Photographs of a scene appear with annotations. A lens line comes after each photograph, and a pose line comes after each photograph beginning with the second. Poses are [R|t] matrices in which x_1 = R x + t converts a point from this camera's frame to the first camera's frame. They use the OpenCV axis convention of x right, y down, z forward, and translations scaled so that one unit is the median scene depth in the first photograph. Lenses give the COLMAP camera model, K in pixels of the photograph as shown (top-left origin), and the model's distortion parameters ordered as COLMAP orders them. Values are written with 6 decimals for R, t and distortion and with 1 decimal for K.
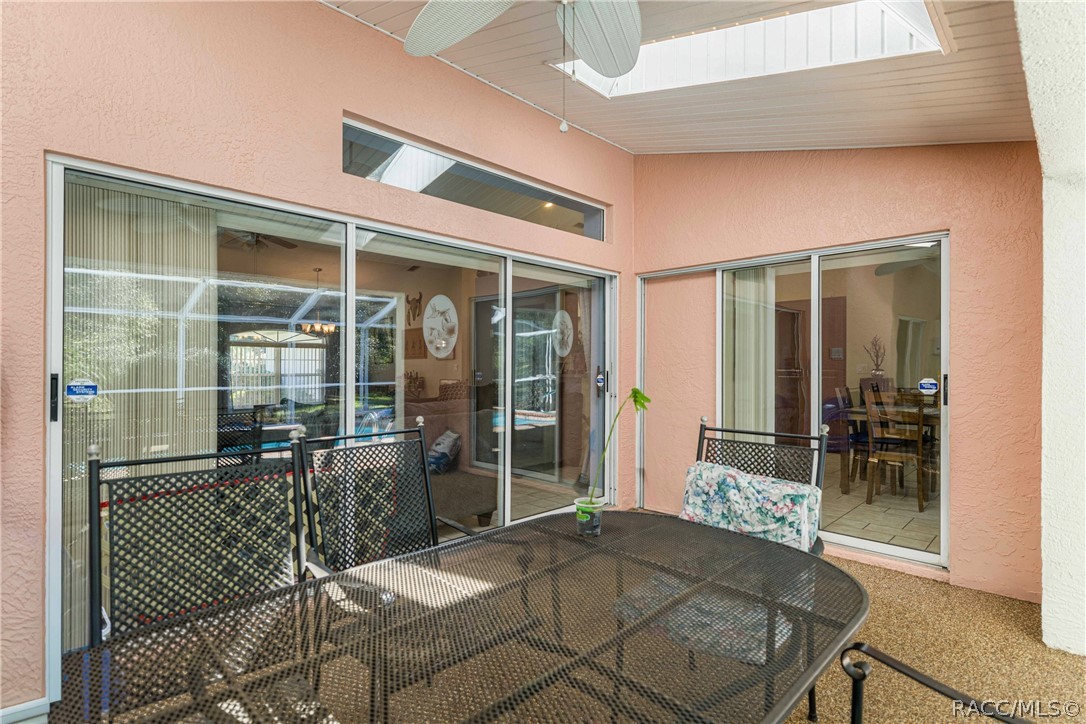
lens RADIAL K [[531.4, 0, 543.0], [0, 531.4, 362.0], [0, 0, 1]] dist [0.000472, 0.000112]
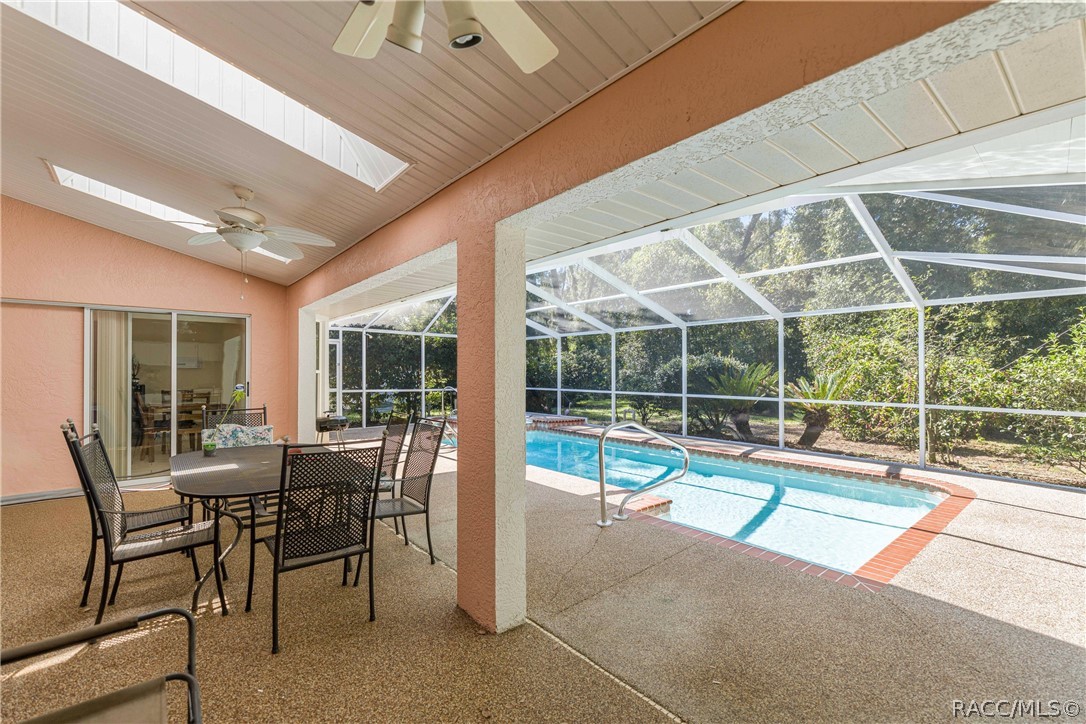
lens RADIAL K [[474.4, 0, 545.6], [0, 474.4, 365.7], [0, 0, 1]] dist [0.002109, 0.000394]
pose [[0.096559, 0.001739, 0.995326, -0.812510], [-0.001269, 0.999998, -0.001624, -0.030350], [-0.995326, -0.001106, 0.096561, -0.288350]]
